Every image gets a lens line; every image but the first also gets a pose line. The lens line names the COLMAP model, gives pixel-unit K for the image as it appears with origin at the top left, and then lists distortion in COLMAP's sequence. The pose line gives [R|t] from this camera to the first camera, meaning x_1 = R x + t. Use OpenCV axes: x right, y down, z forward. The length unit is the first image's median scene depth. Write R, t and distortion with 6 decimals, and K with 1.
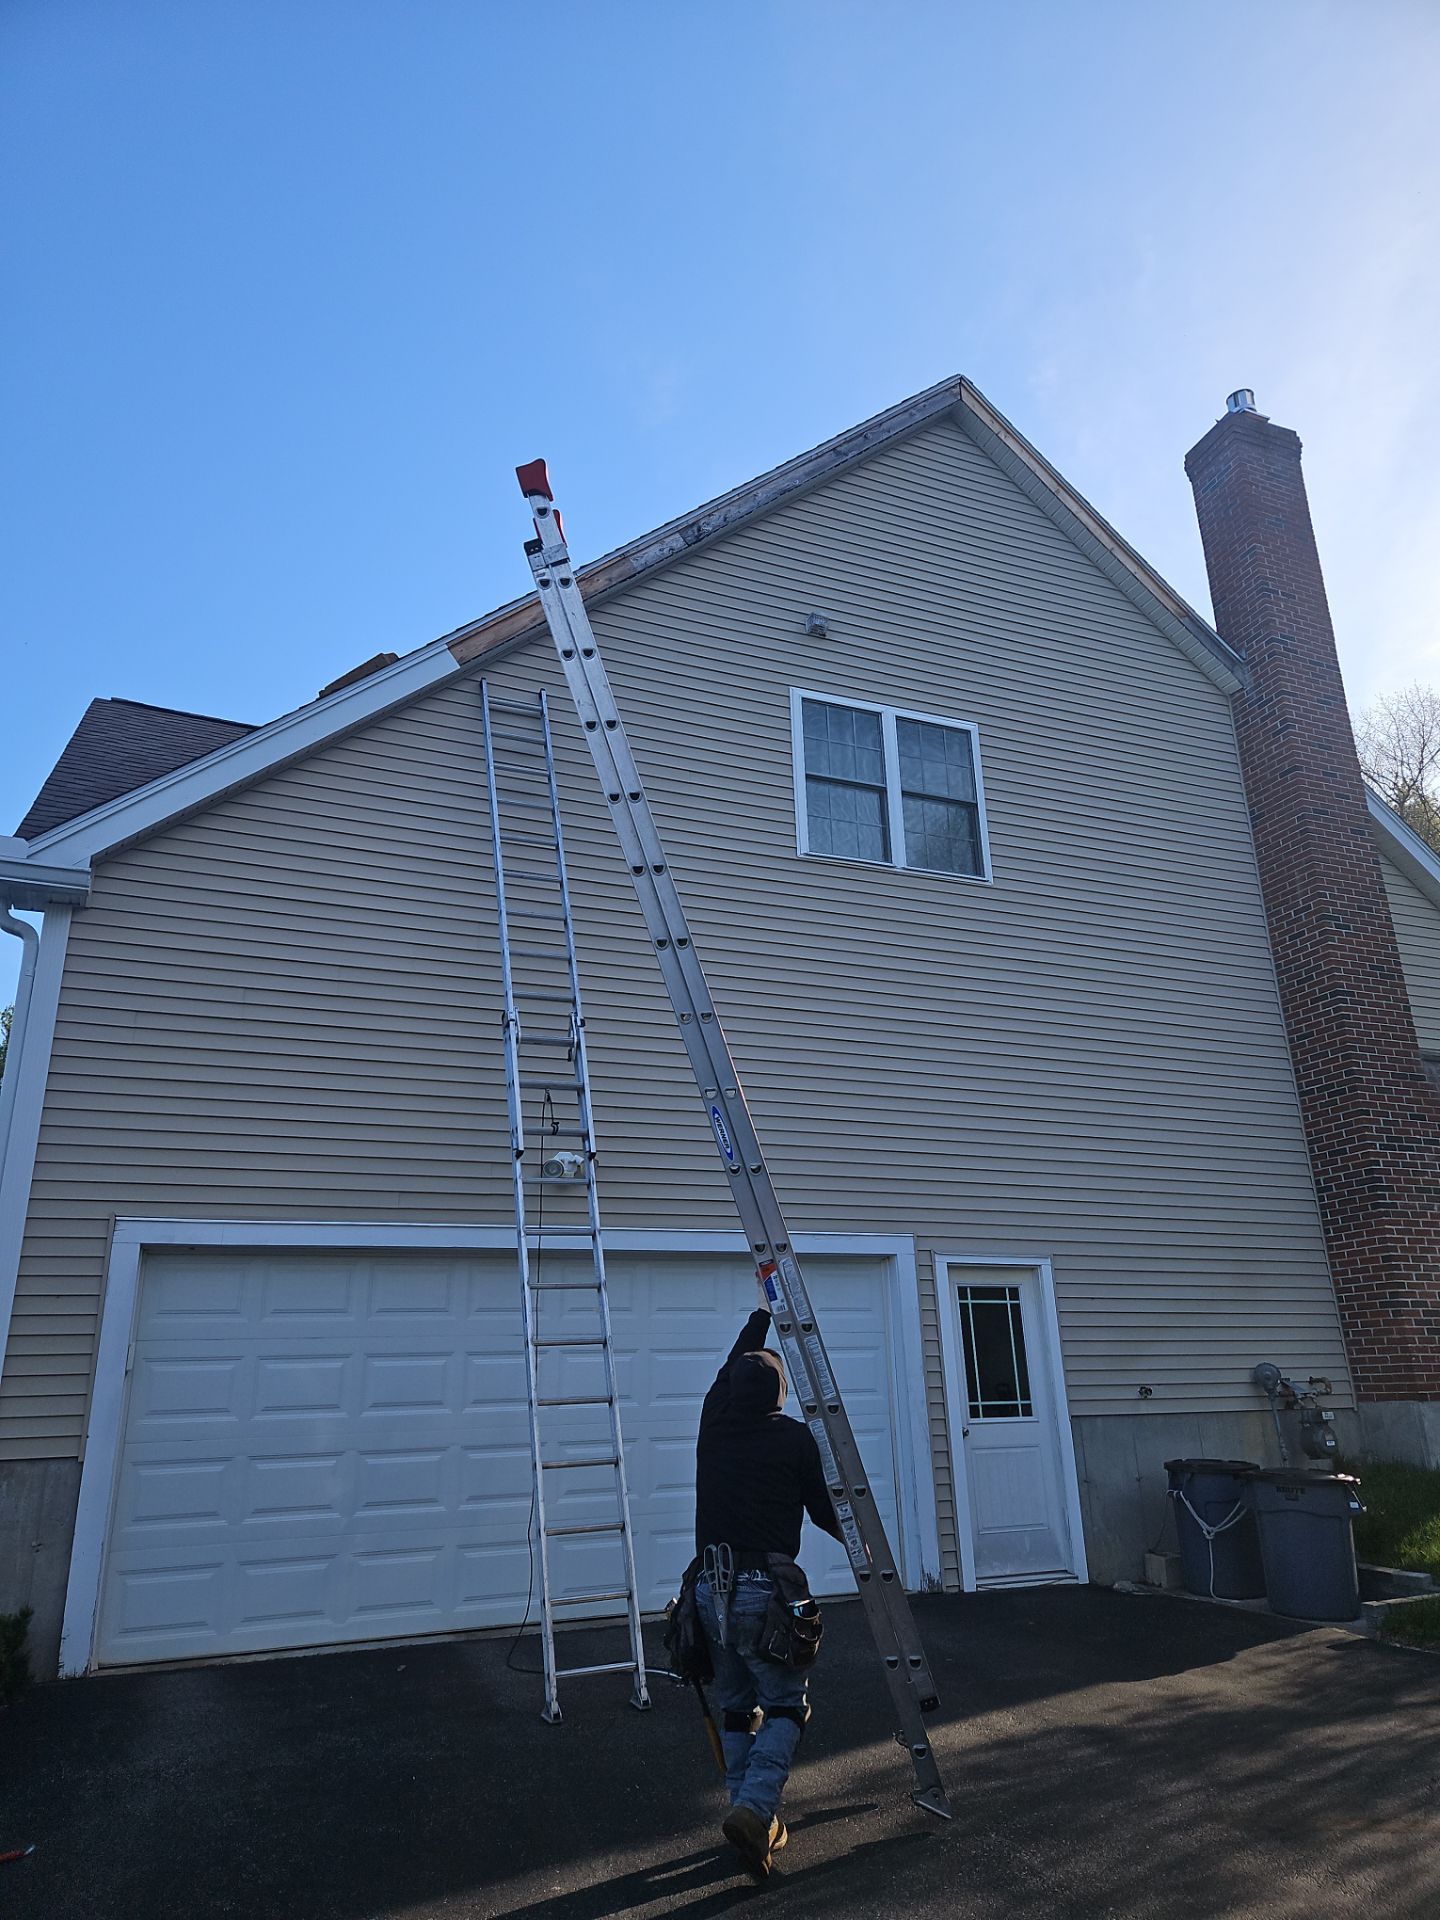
lens RADIAL K [[1324.6, 0, 720.0], [0, 1324.6, 960.0], [0, 0, 1]] dist [0.083740, -0.067816]
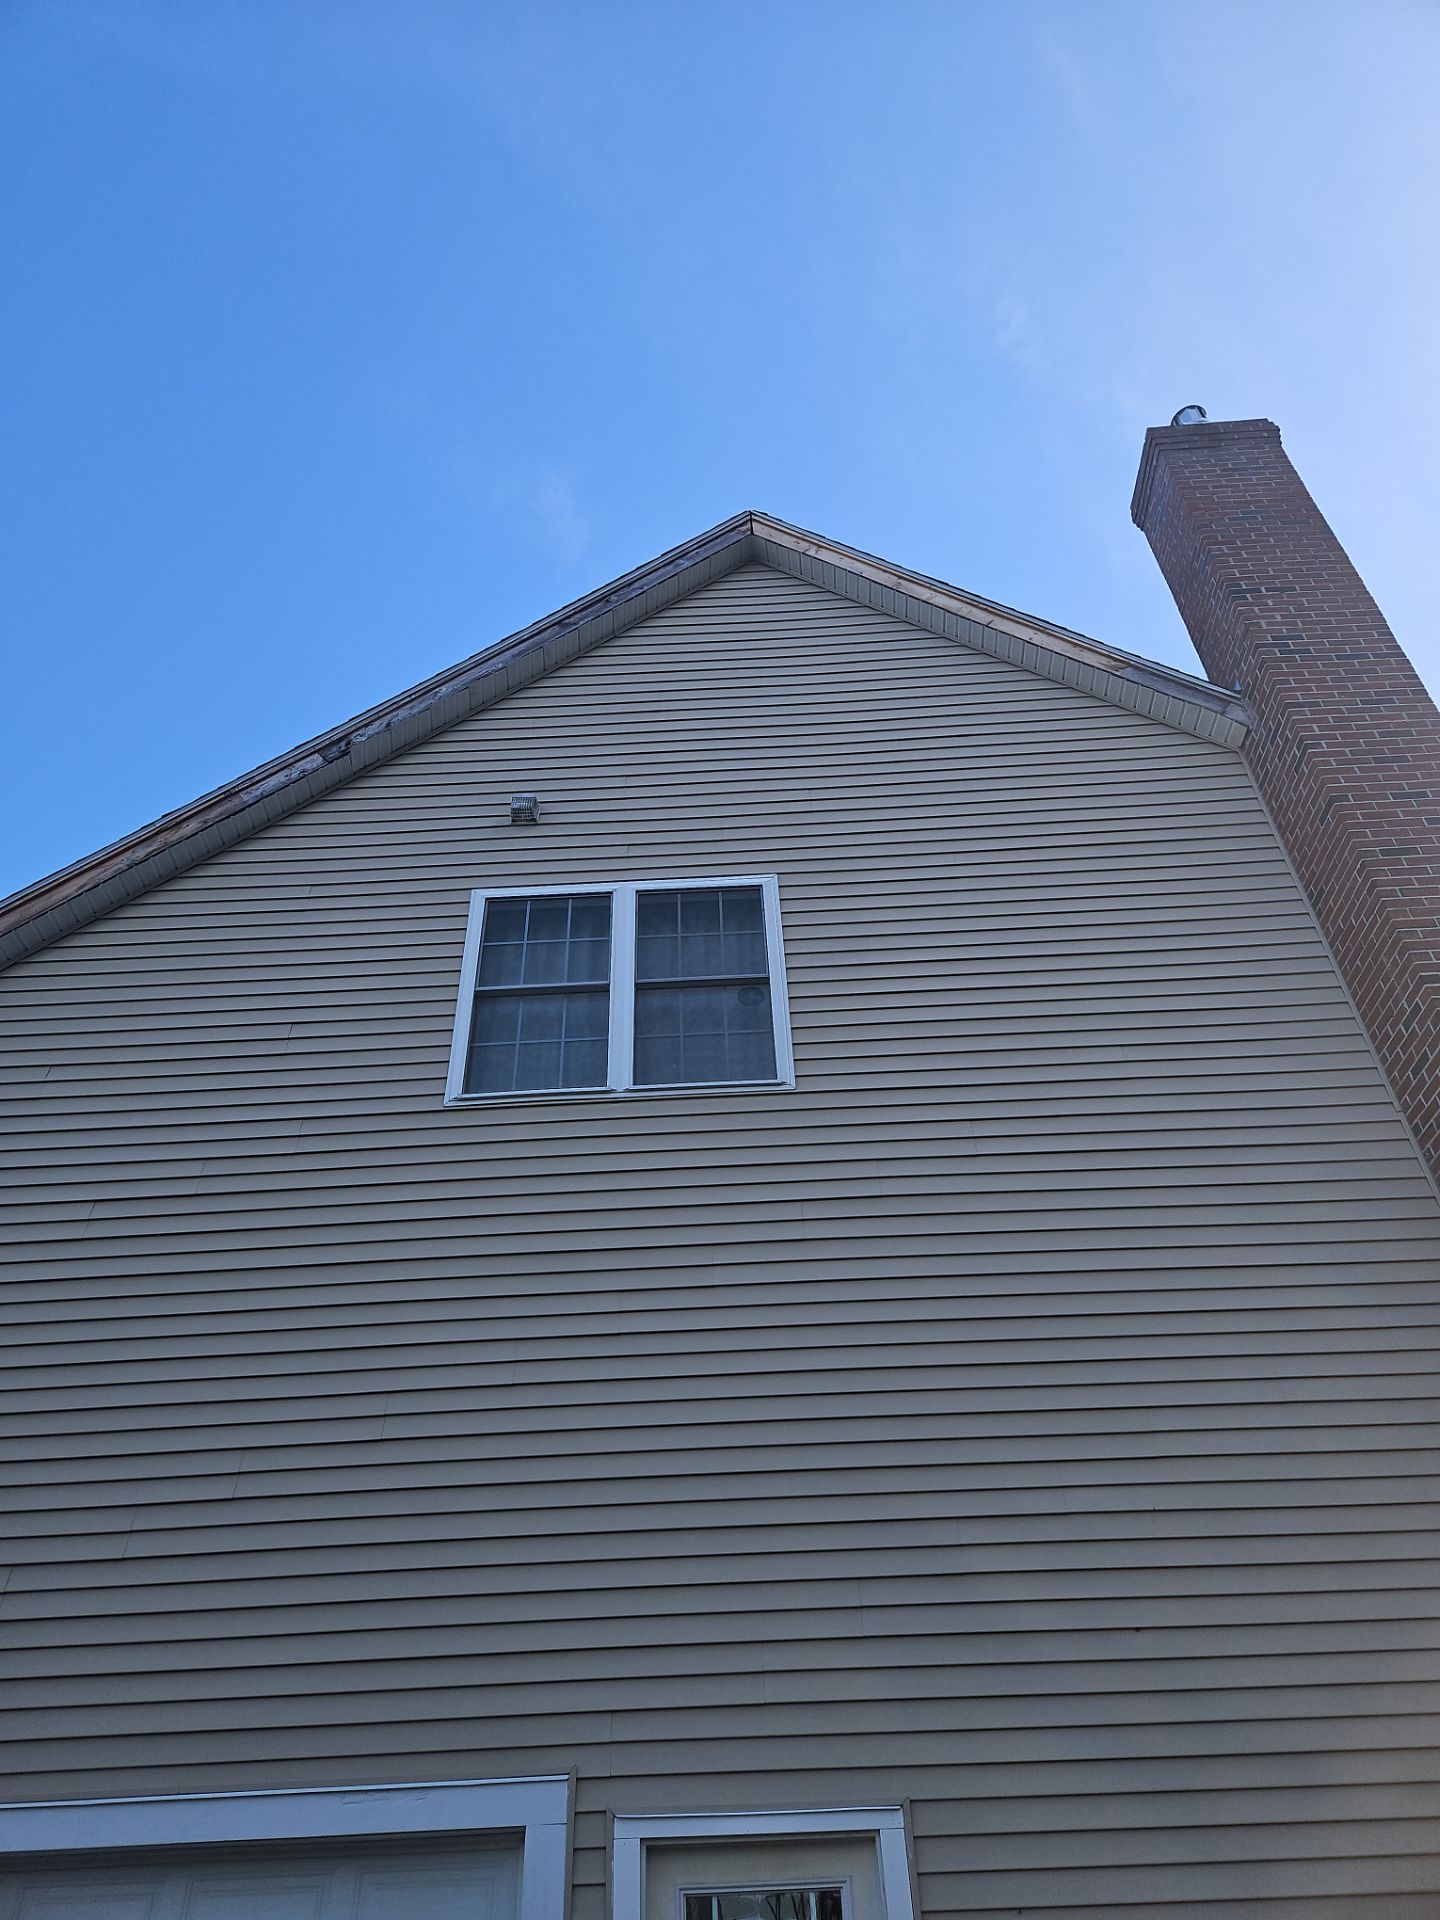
lens RADIAL K [[1310.5, 0, 719.1], [0, 1310.5, 914.3], [0, 0, 1]] dist [0.096157, -0.087620]
pose [[0.900873, -0.284817, -0.327579, 0.396970], [0.142610, 0.906949, -0.396366, 0.107263], [0.409989, 0.310359, 0.857663, 0.436755]]
